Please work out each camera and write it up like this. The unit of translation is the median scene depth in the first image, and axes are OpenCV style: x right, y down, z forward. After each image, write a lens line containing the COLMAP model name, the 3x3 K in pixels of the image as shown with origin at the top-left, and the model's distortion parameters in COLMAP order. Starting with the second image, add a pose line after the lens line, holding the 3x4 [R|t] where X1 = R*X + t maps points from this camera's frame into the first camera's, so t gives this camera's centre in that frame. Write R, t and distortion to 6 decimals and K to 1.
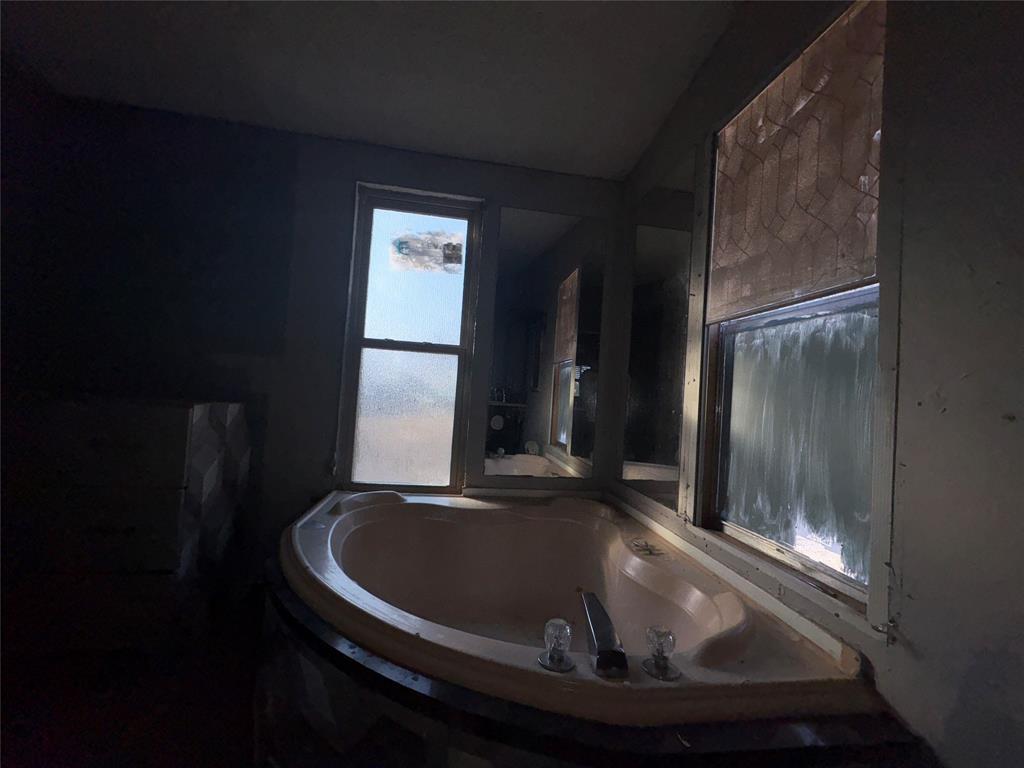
lens RADIAL K [[407.8, 0, 513.8], [0, 407.8, 383.7], [0, 0, 1]] dist [-0.001361, 0.000013]
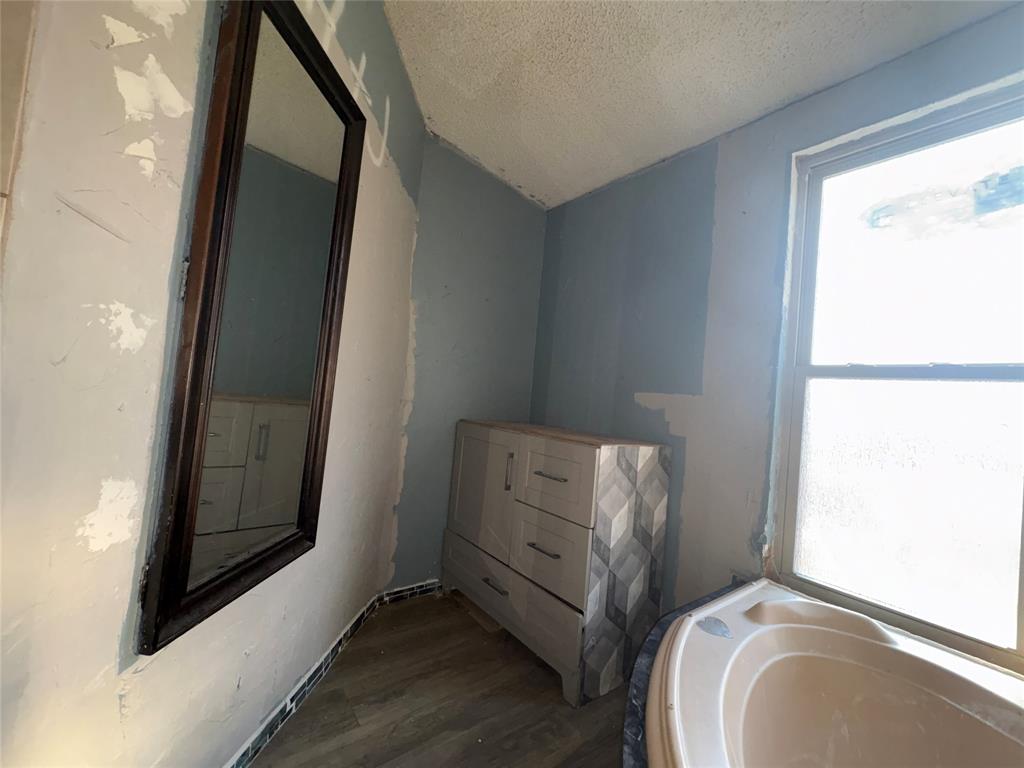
lens RADIAL K [[407.8, 0, 513.8], [0, 407.8, 383.7], [0, 0, 1]] dist [-0.001361, 0.000013]
pose [[0.488354, -0.051534, -0.871123, -0.012362], [-0.032957, 0.996453, -0.077424, -0.009984], [0.872023, 0.066520, 0.484924, 0.240252]]
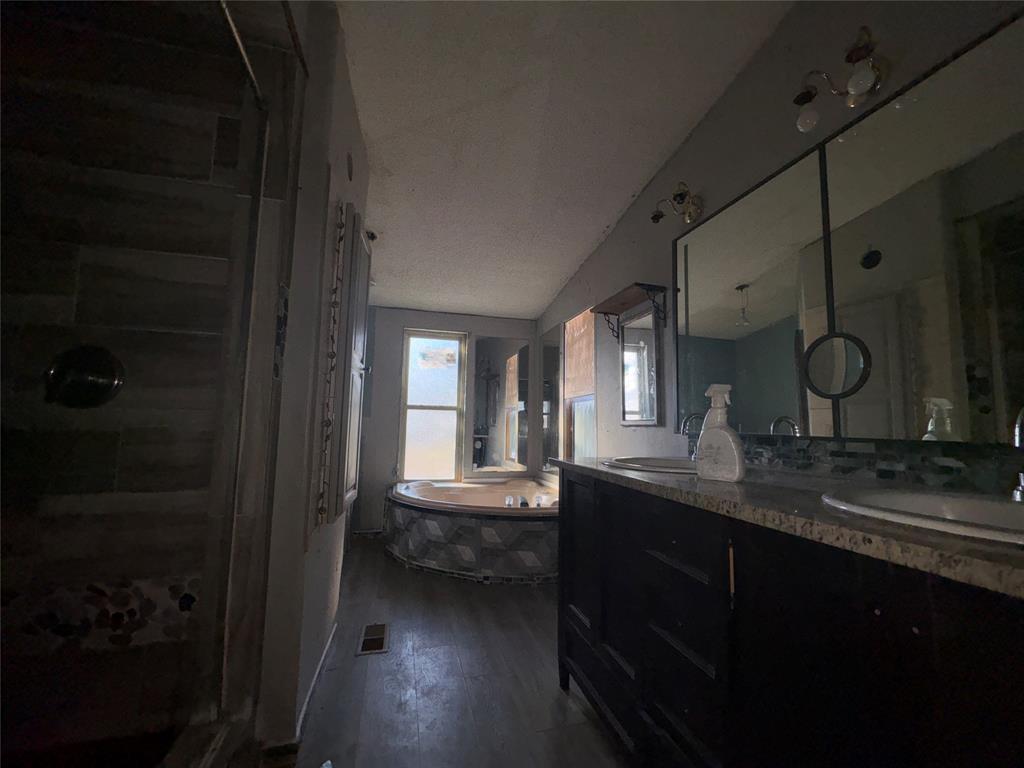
lens RADIAL K [[407.8, 0, 513.8], [0, 407.8, 383.7], [0, 0, 1]] dist [-0.001361, 0.000013]
pose [[0.992694, -0.034464, 0.115629, -0.090639], [0.043107, 0.996392, -0.073107, -0.050450], [-0.112693, 0.077557, 0.990598, -1.052632]]
